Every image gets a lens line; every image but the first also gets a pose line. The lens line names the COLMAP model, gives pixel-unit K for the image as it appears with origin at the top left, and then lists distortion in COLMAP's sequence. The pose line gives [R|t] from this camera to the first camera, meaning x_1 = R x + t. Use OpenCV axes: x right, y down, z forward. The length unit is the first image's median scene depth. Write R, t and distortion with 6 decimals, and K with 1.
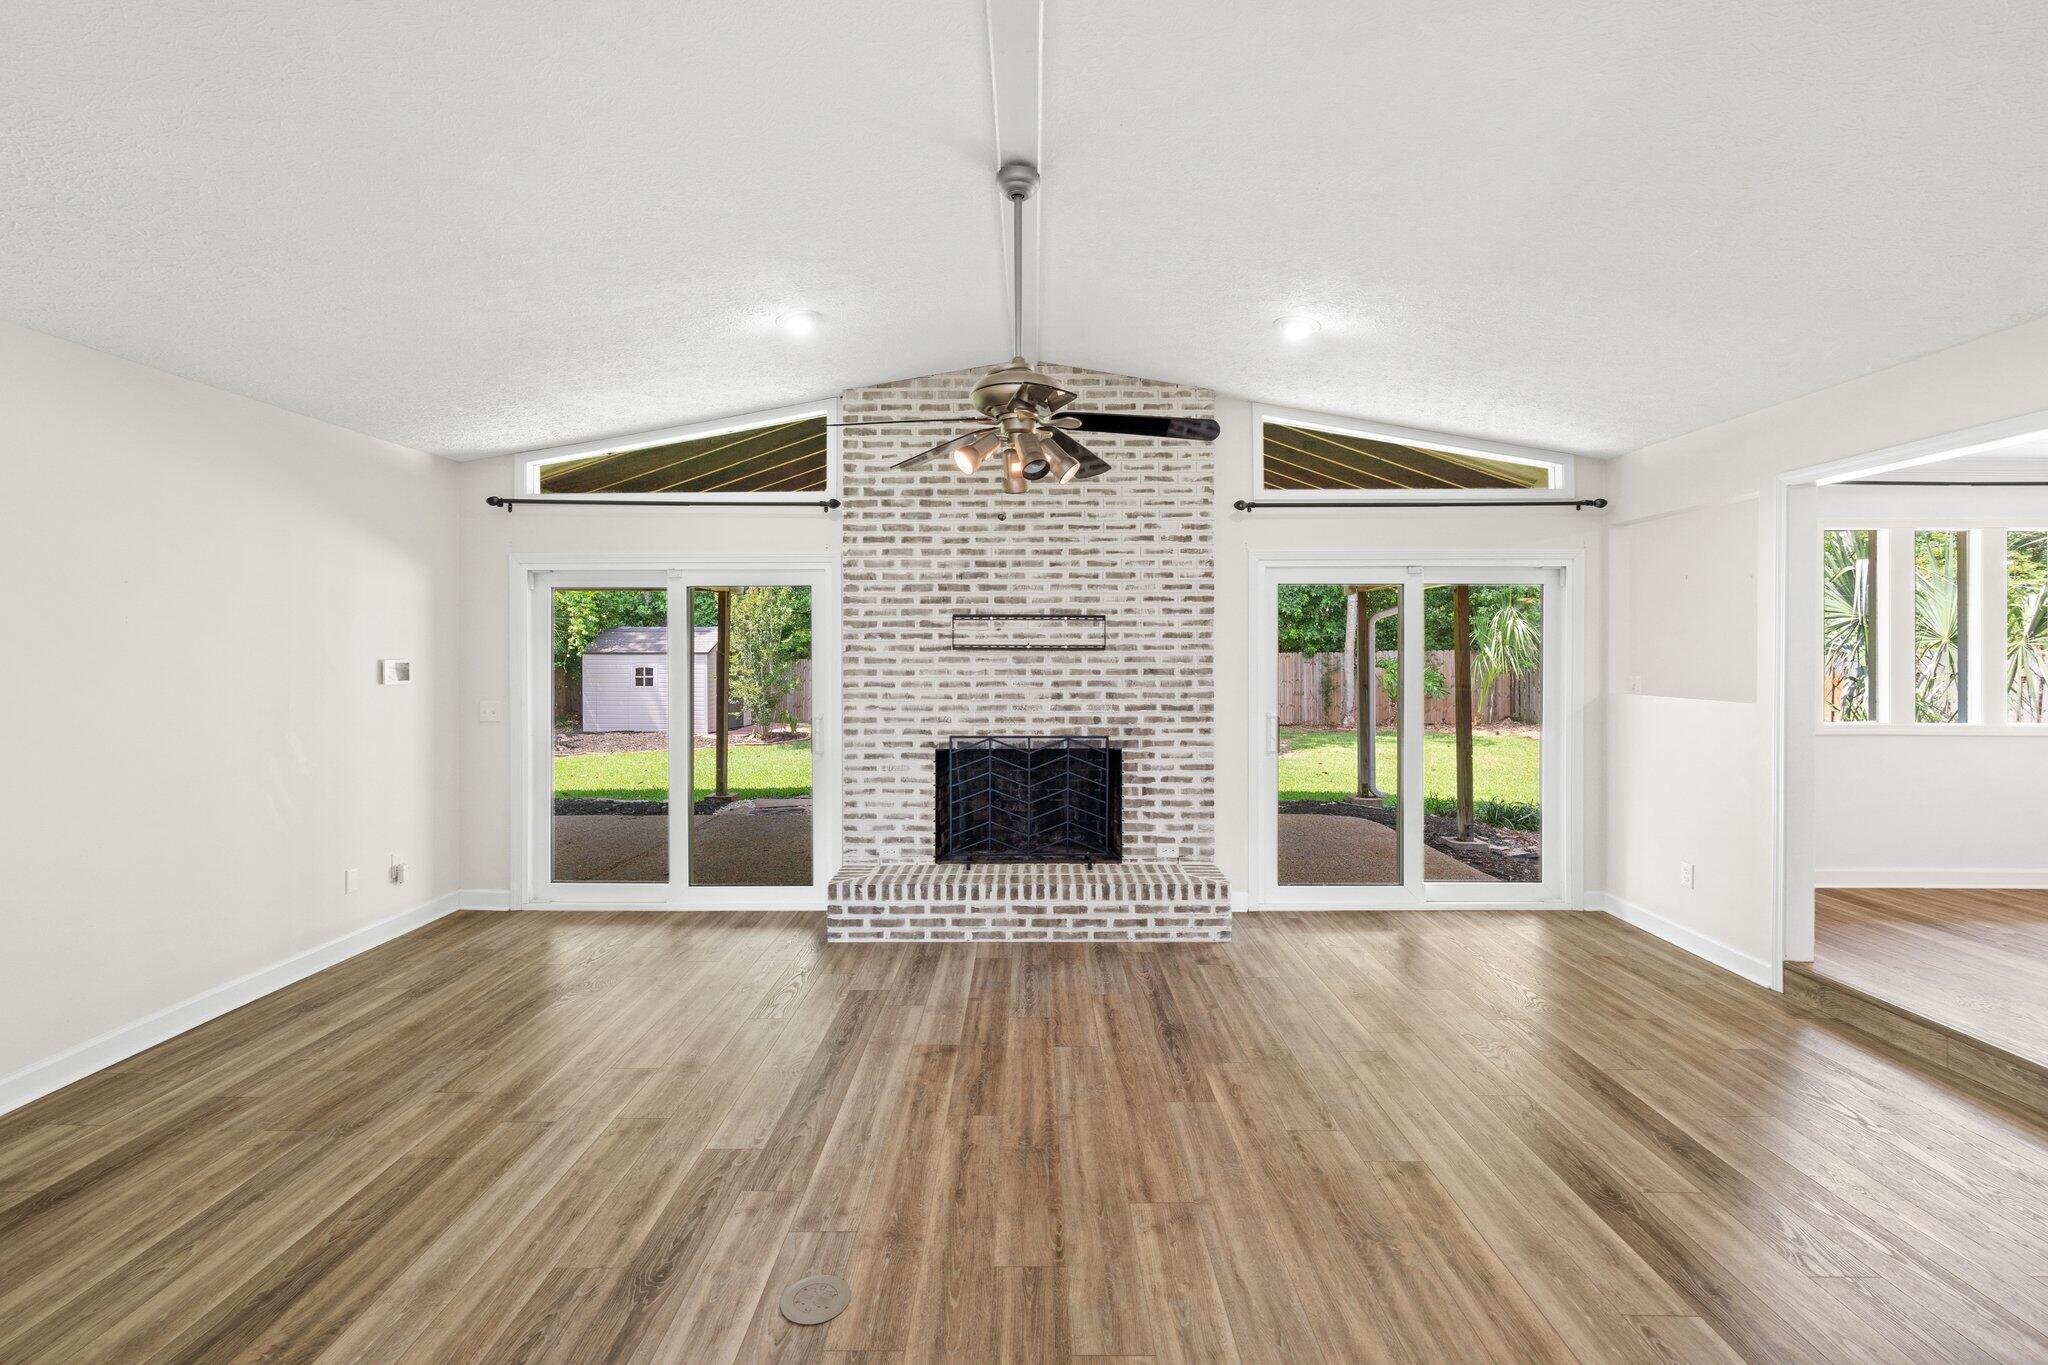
lens RADIAL K [[887.6, 0, 1025.1], [0, 887.6, 650.4], [0, 0, 1]] dist [-0.001450, 0.000415]
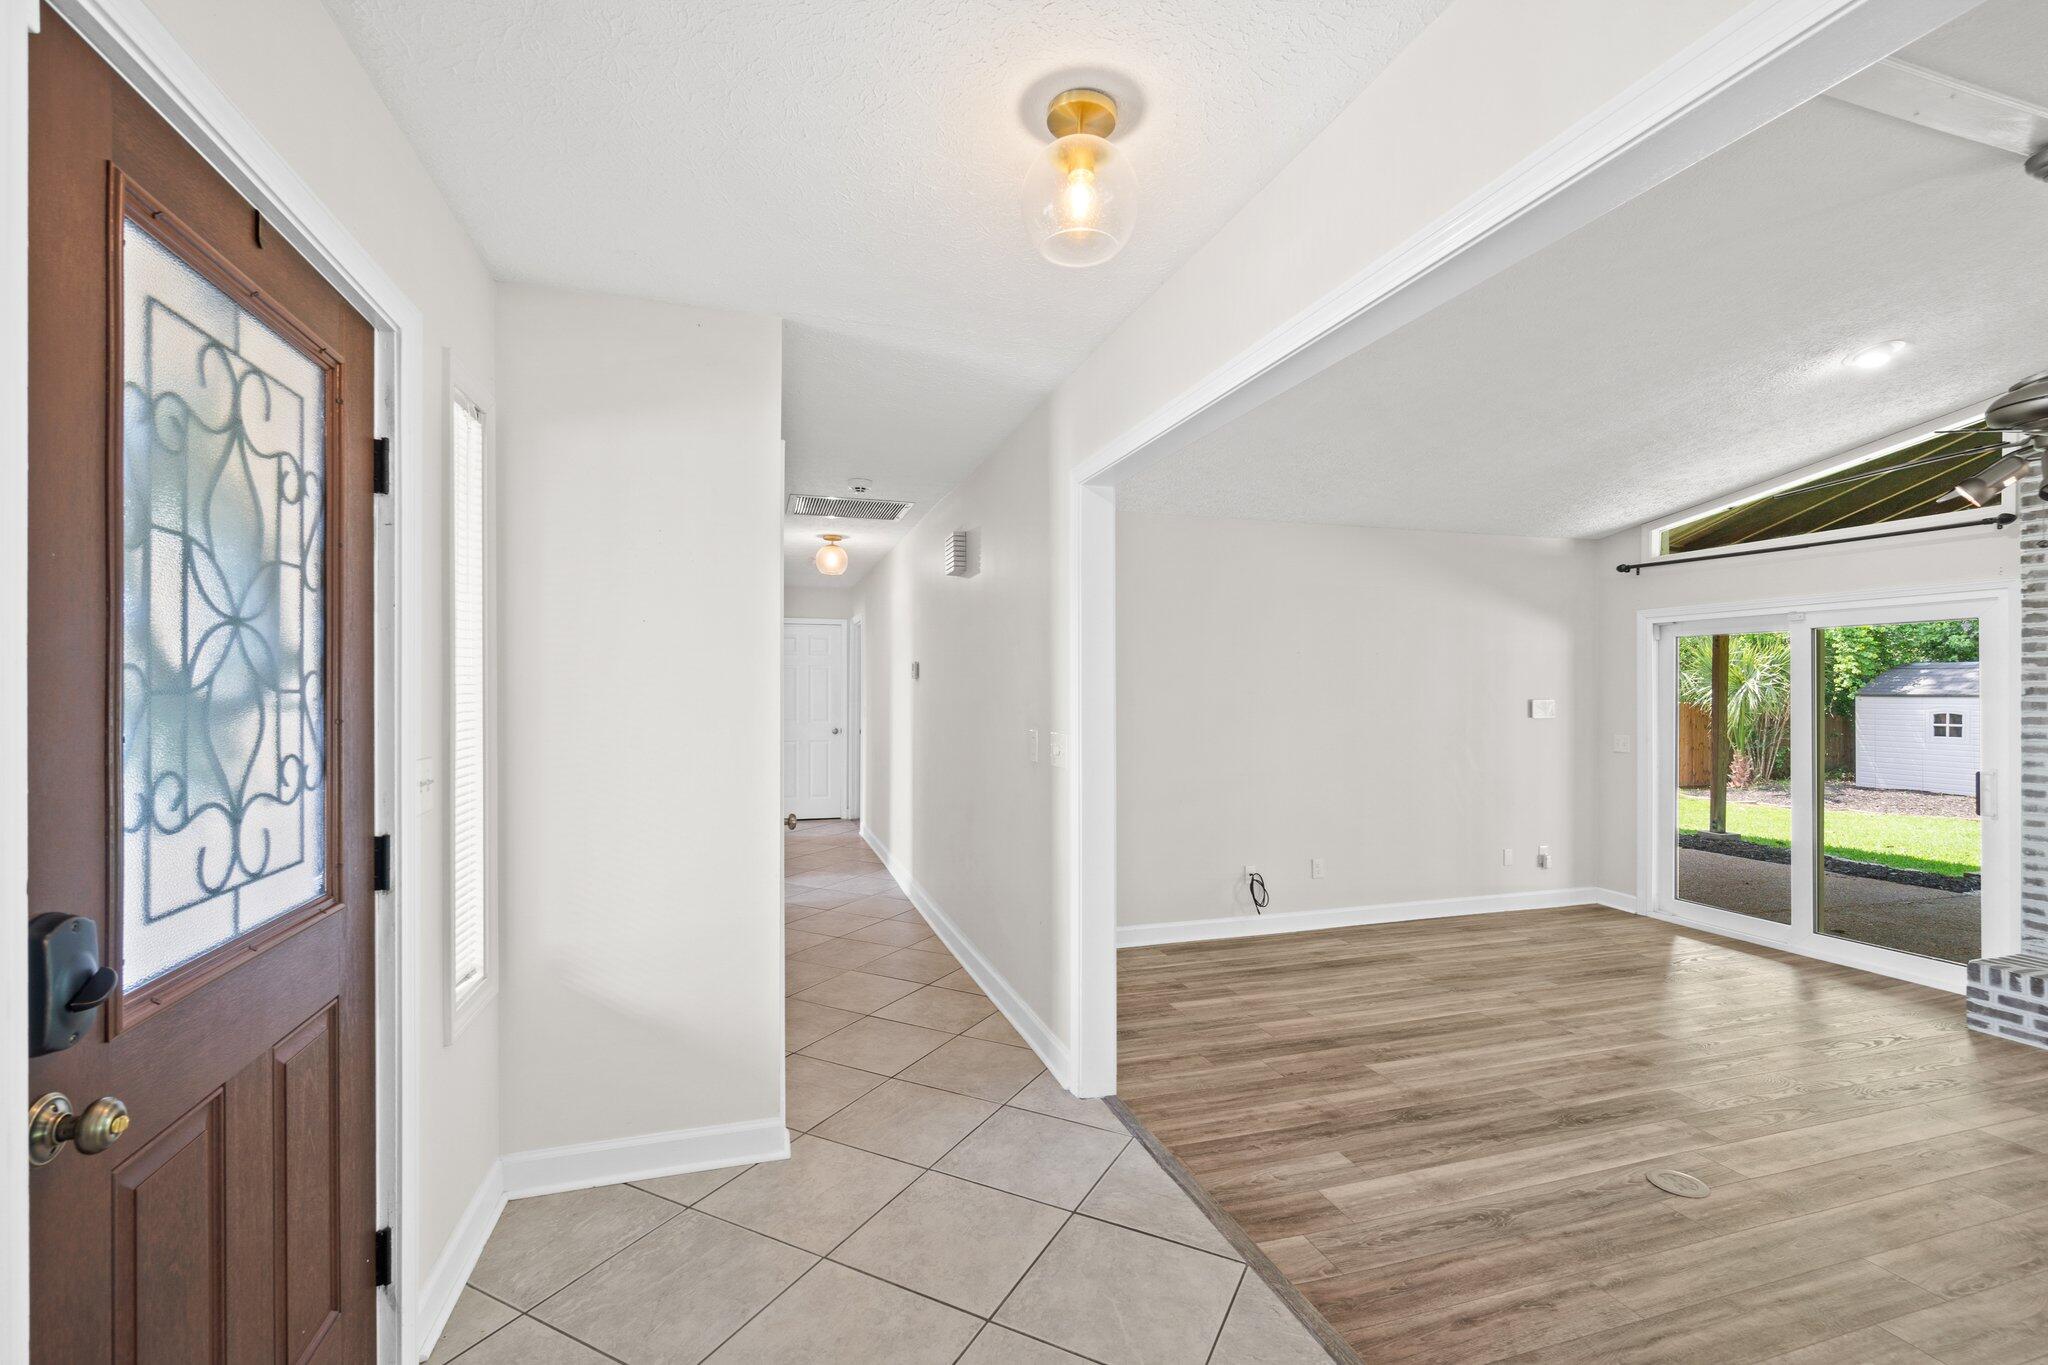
lens RADIAL K [[887.6, 0, 1022.2], [0, 887.6, 686.8], [0, 0, 1]] dist [-0.001450, 0.000415]
pose [[0.305959, -0.004934, -0.952032, 0.315468], [-0.000134, 0.999986, -0.005226, -0.002356], [0.952045, 0.001727, 0.305955, -0.148116]]
